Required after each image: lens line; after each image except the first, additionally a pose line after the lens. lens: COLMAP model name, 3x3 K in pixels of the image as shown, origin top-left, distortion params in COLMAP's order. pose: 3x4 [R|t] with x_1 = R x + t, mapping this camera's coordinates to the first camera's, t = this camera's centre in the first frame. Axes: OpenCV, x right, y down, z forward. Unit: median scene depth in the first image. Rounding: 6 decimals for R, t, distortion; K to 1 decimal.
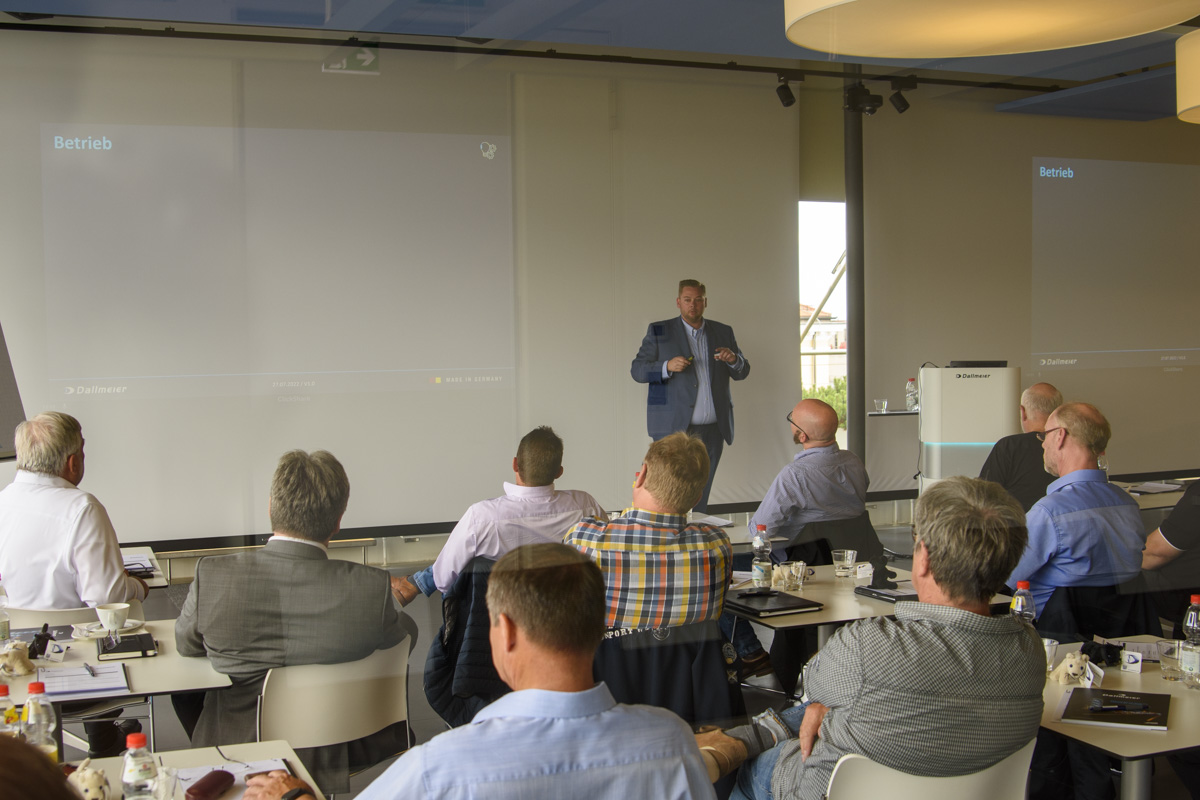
lens RADIAL K [[1488.7, 0, 600.0], [0, 1488.7, 400.0], [0, 0, 1]] dist [-0.081611, 0.044644]
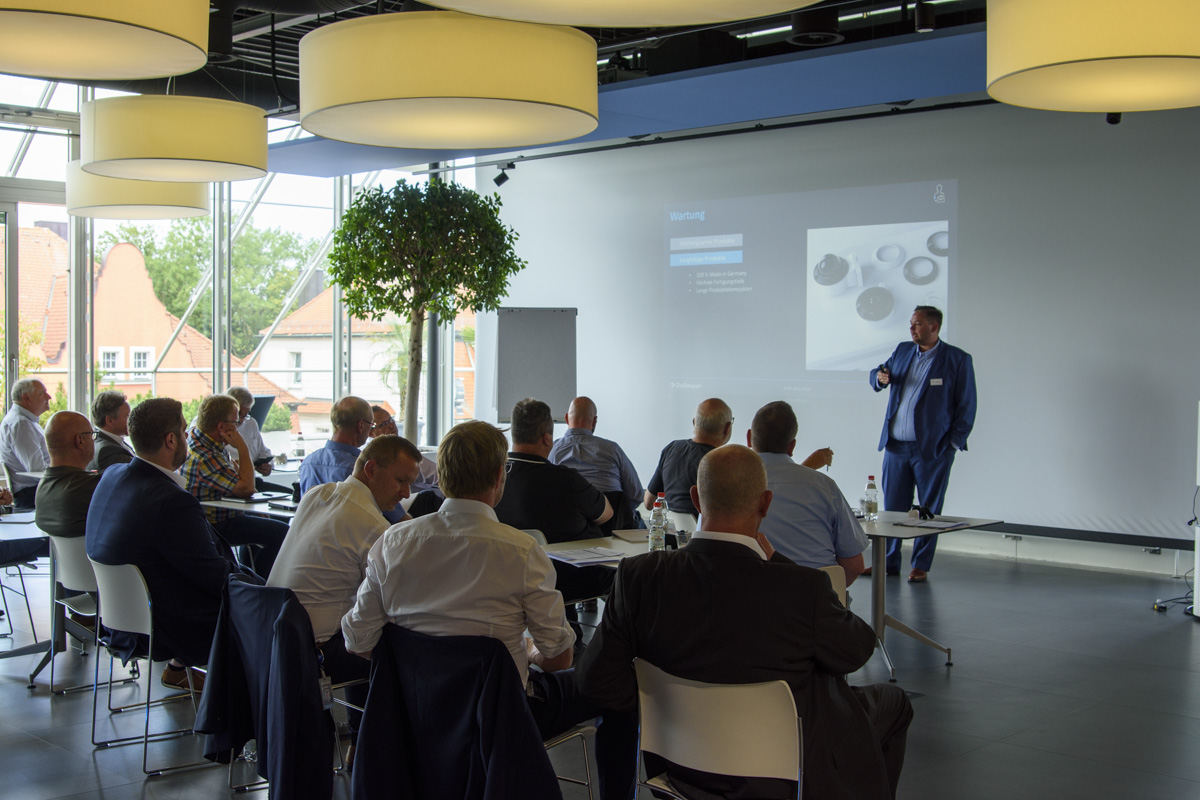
lens RADIAL K [[1478.7, 0, 600.0], [0, 1478.7, 400.0], [0, 0, 1]] dist [-0.097957, 0.106930]
pose [[0.384009, 0.051712, -0.921880, 1.818156], [-0.058028, 0.997808, 0.031799, -0.064023], [0.921504, 0.041284, 0.386168, 0.690355]]
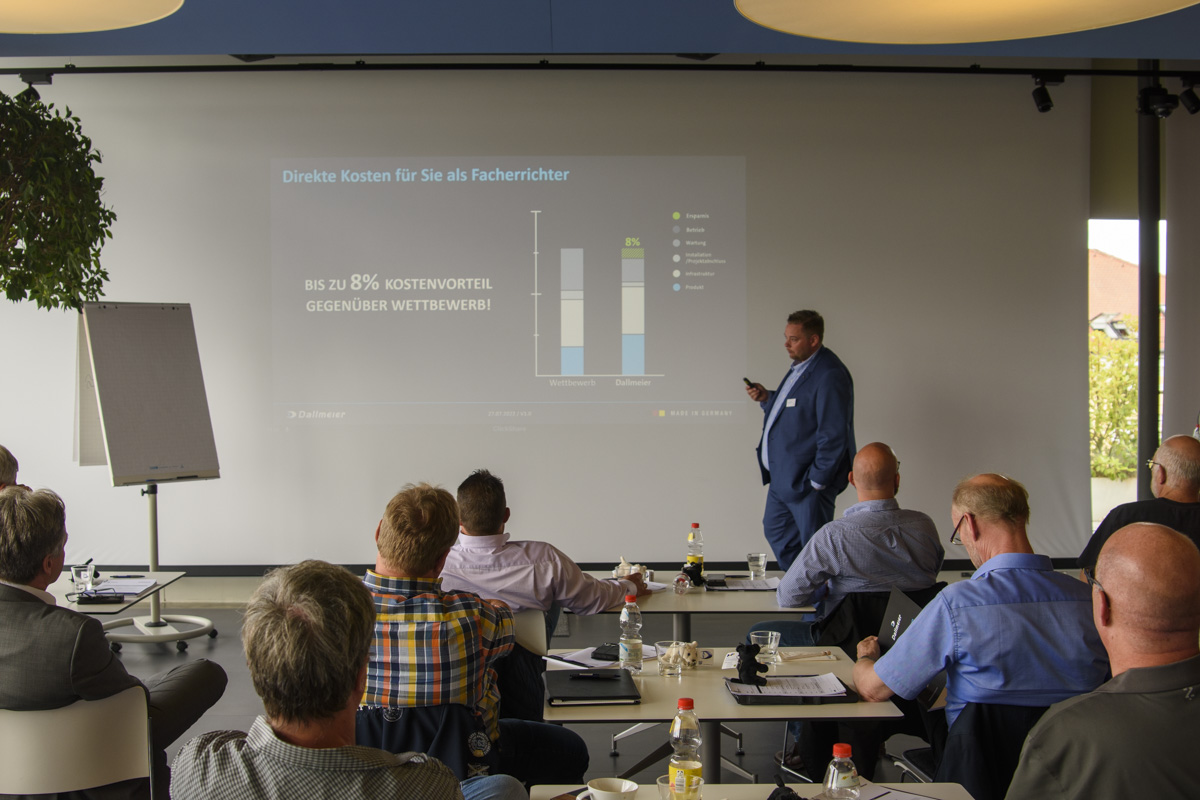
lens RADIAL K [[1478.7, 0, 600.0], [0, 1478.7, 400.0], [0, 0, 1]] dist [-0.097957, 0.106930]
pose [[0.933612, 0.020896, -0.357675, 0.401541], [-0.027513, 0.999531, -0.013420, -0.016604], [0.357227, 0.022370, 0.933750, 0.203402]]
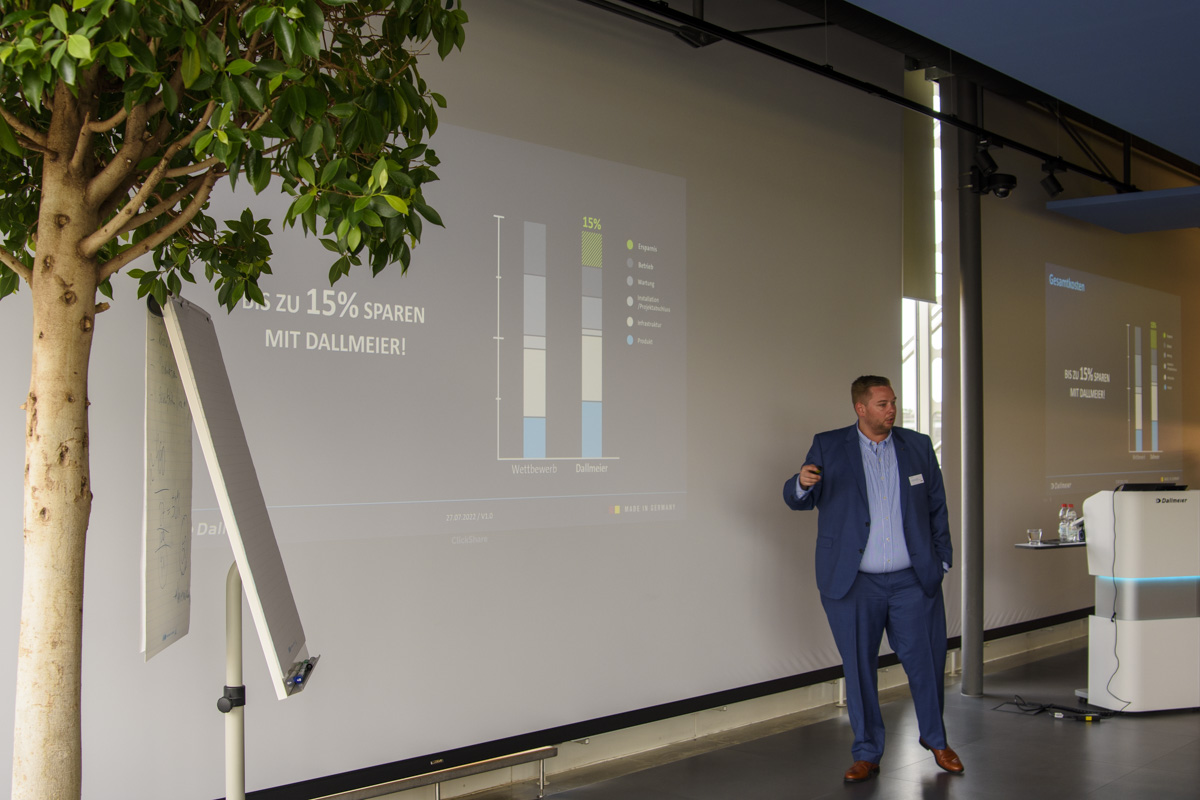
lens RADIAL K [[1478.7, 0, 600.0], [0, 1478.7, 400.0], [0, 0, 1]] dist [-0.097957, 0.106930]
pose [[0.888604, 0.028930, 0.457761, -0.904467], [0.010833, 0.996407, -0.084001, -0.013408], [-0.458546, 0.079602, 0.885098, 0.791035]]
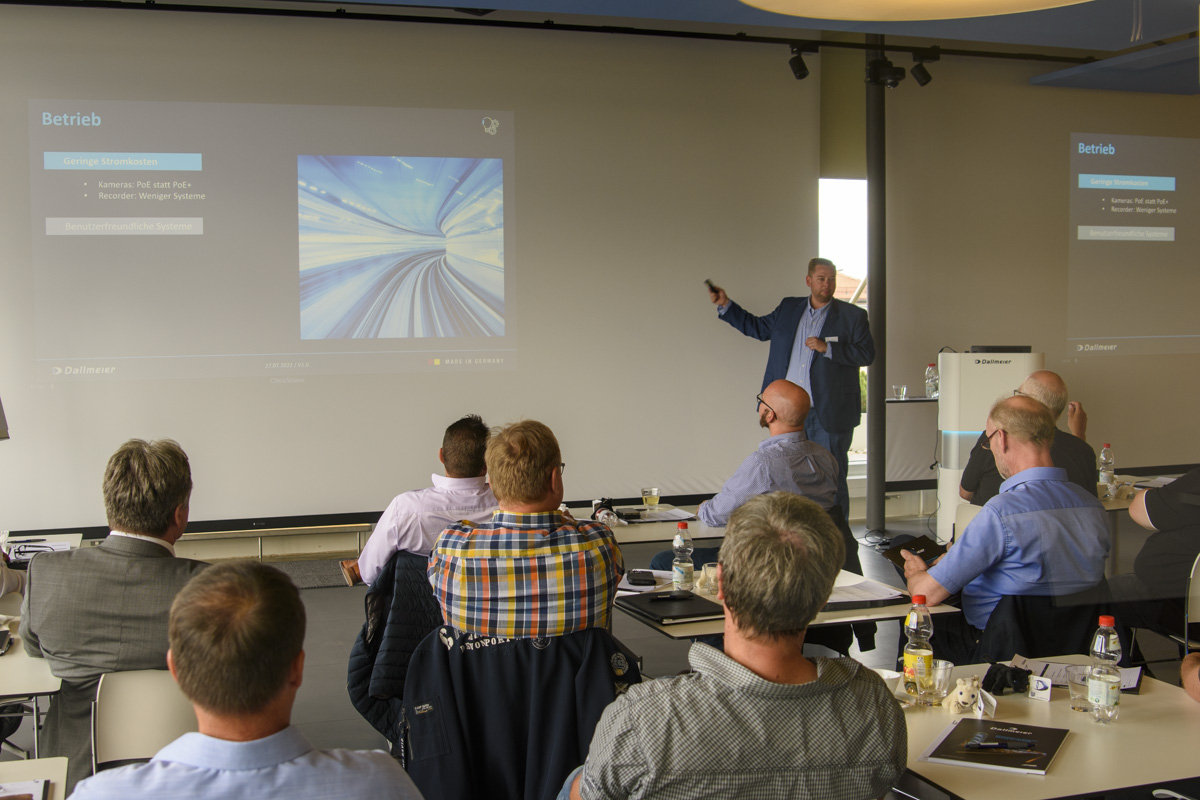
lens RADIAL K [[1478.7, 0, 600.0], [0, 1478.7, 400.0], [0, 0, 1]] dist [-0.097957, 0.106930]
pose [[0.998031, 0.008218, -0.062184, 0.120052], [-0.007429, 0.999889, 0.012918, -0.003967], [0.062283, -0.012431, 0.997981, 0.085234]]
